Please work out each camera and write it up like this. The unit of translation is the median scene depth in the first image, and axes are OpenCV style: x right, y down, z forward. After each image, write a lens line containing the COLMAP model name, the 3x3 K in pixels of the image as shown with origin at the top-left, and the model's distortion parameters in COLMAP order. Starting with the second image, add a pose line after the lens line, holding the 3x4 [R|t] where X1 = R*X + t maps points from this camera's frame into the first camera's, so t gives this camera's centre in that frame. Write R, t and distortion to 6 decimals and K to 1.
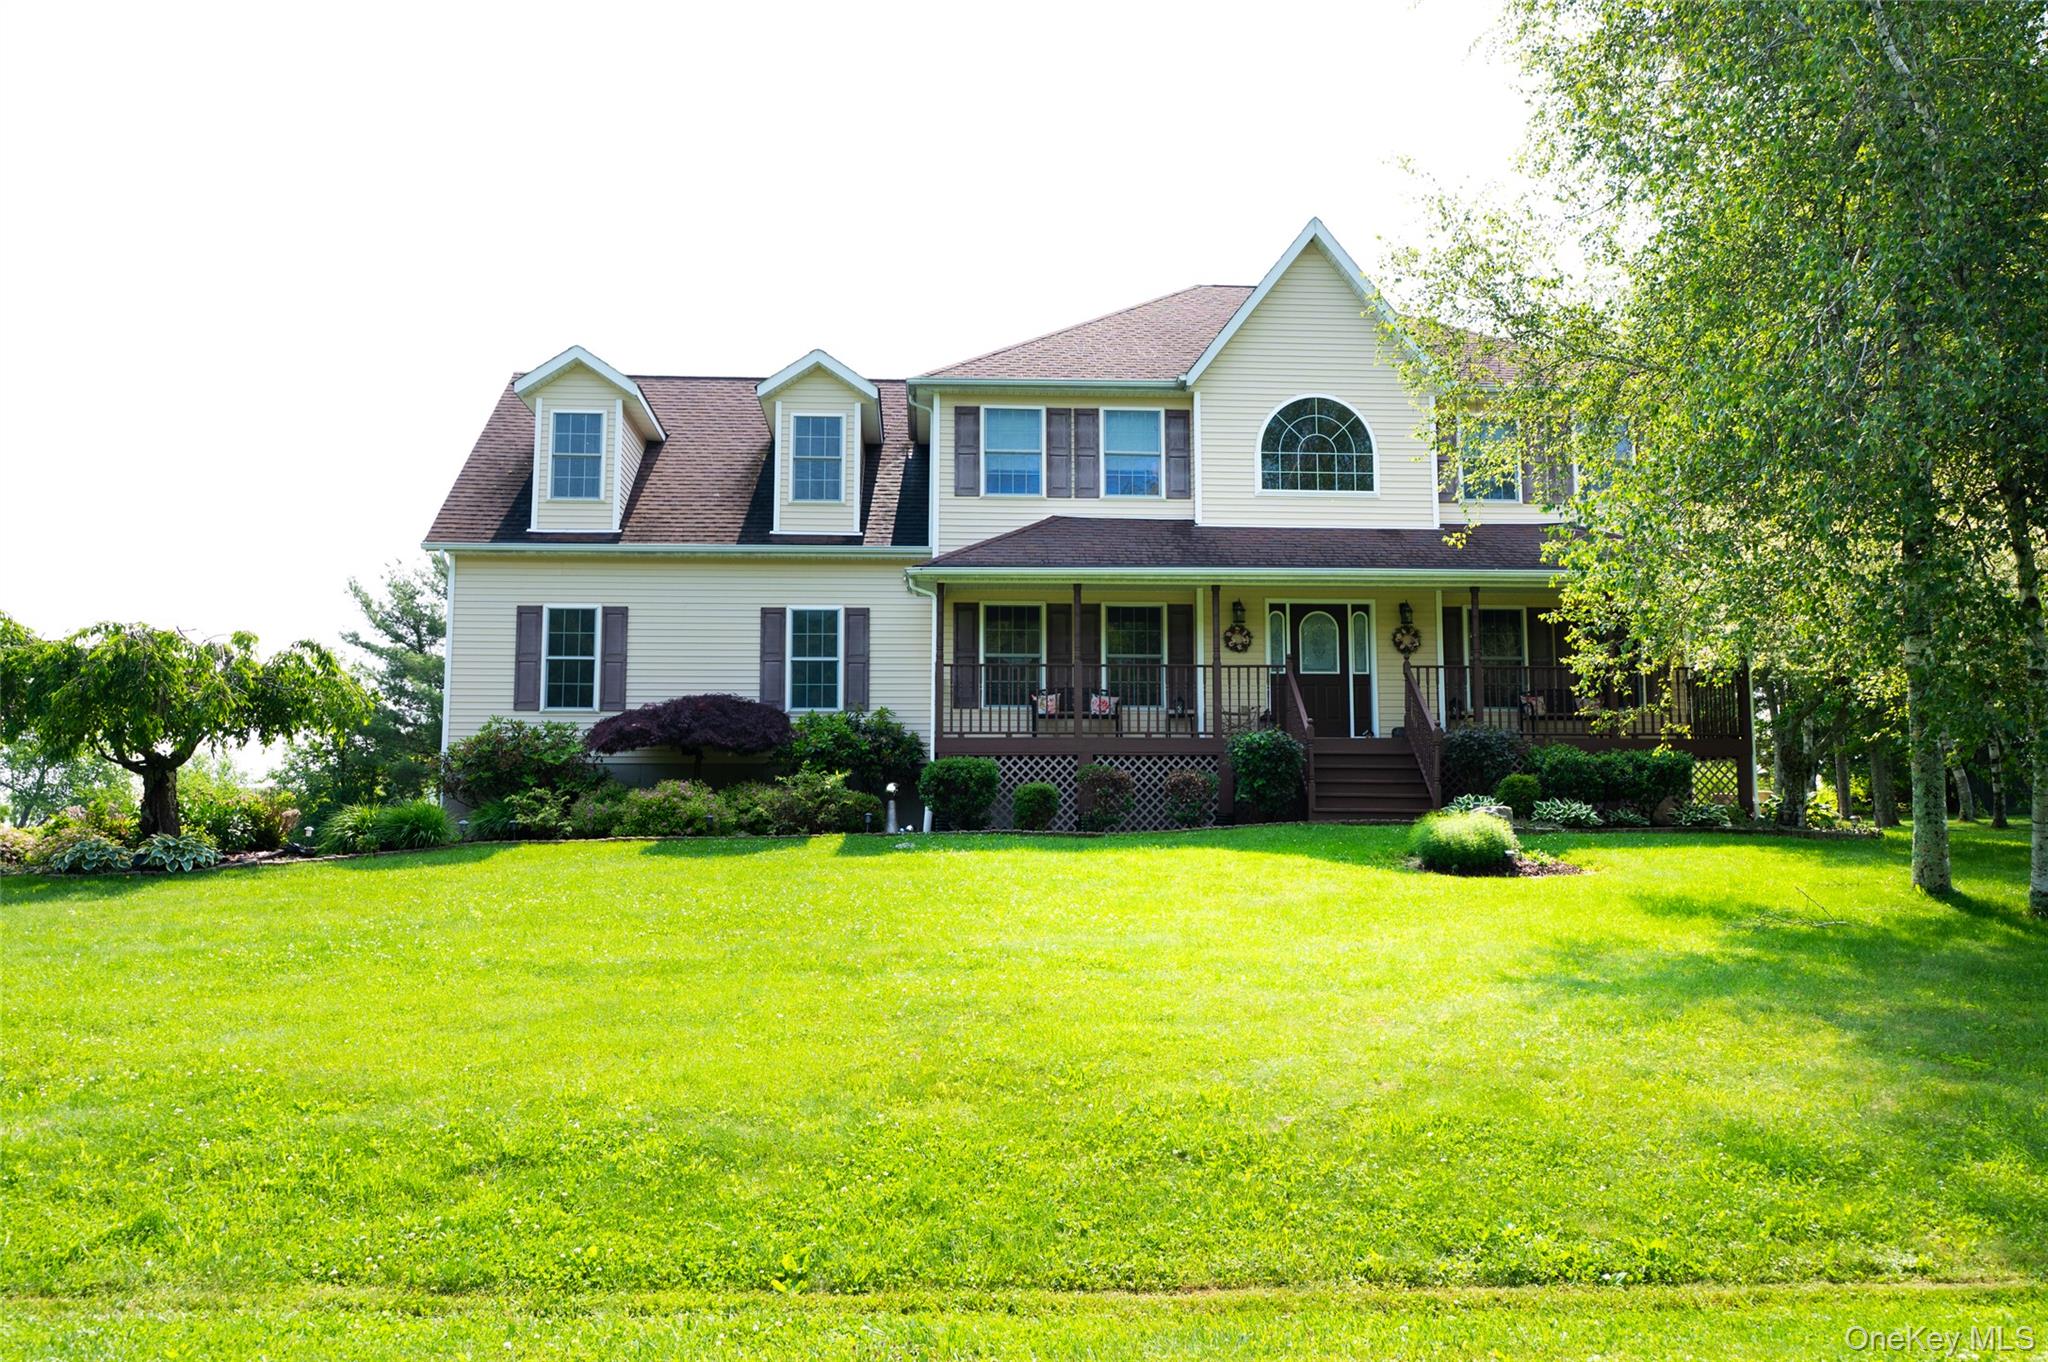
lens RADIAL K [[1635.7, 0, 1024.0], [0, 1635.7, 681.0], [0, 0, 1]] dist [-0.002505, -0.001185]
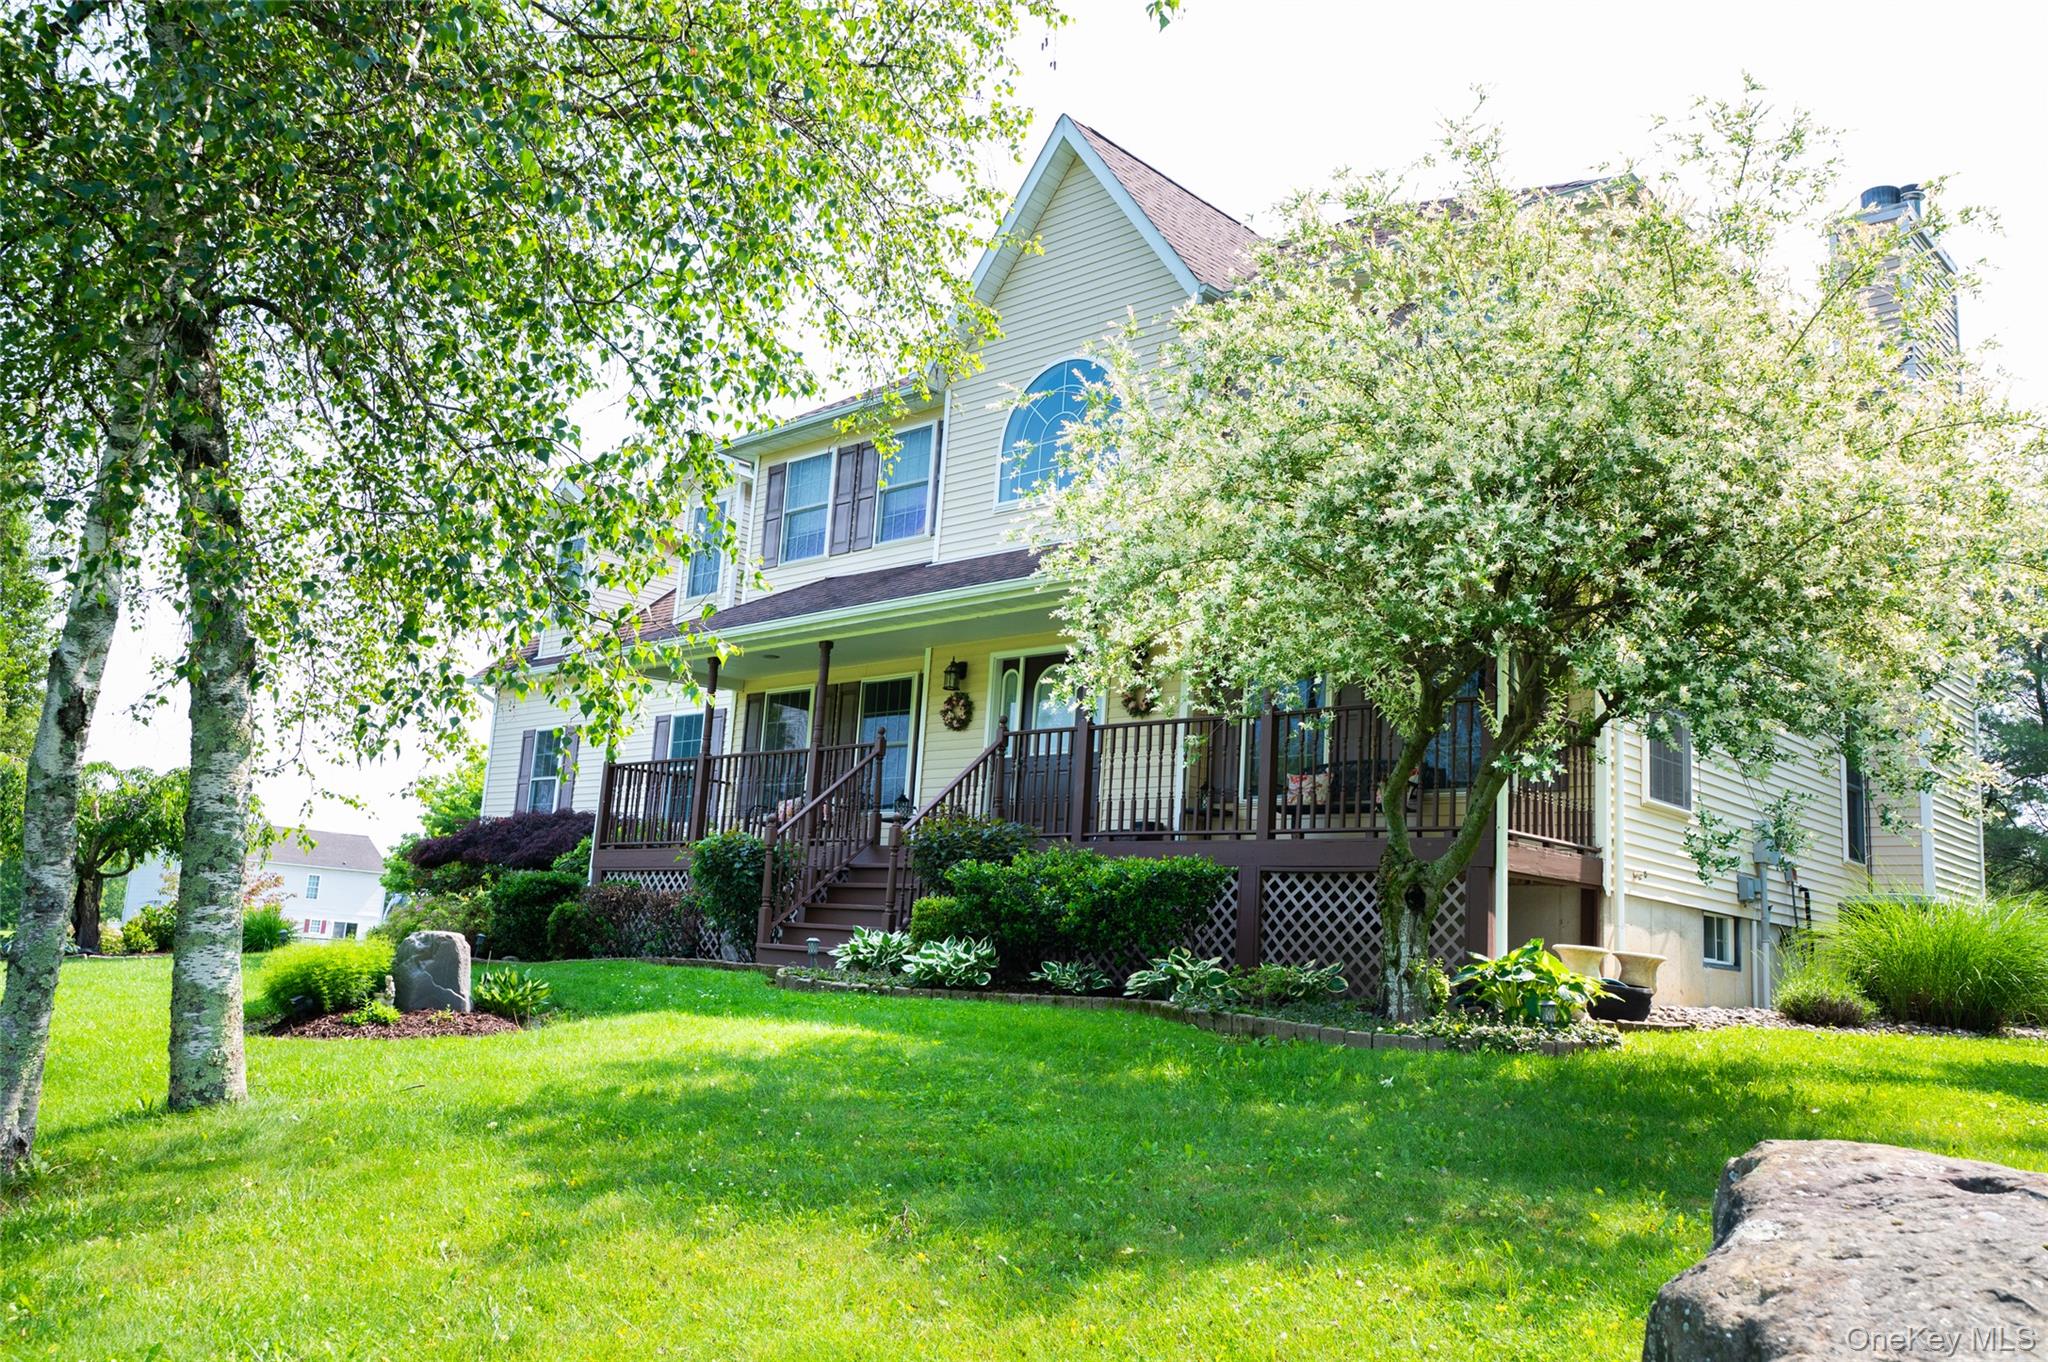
lens RADIAL K [[1635.7, 0, 1024.0], [0, 1635.7, 681.0], [0, 0, 1]] dist [-0.002505, -0.001185]
pose [[0.684160, -0.085240, -0.724334, 0.675715], [0.029421, 0.995564, -0.089369, 0.026021], [0.728739, 0.039832, 0.683633, 0.519684]]
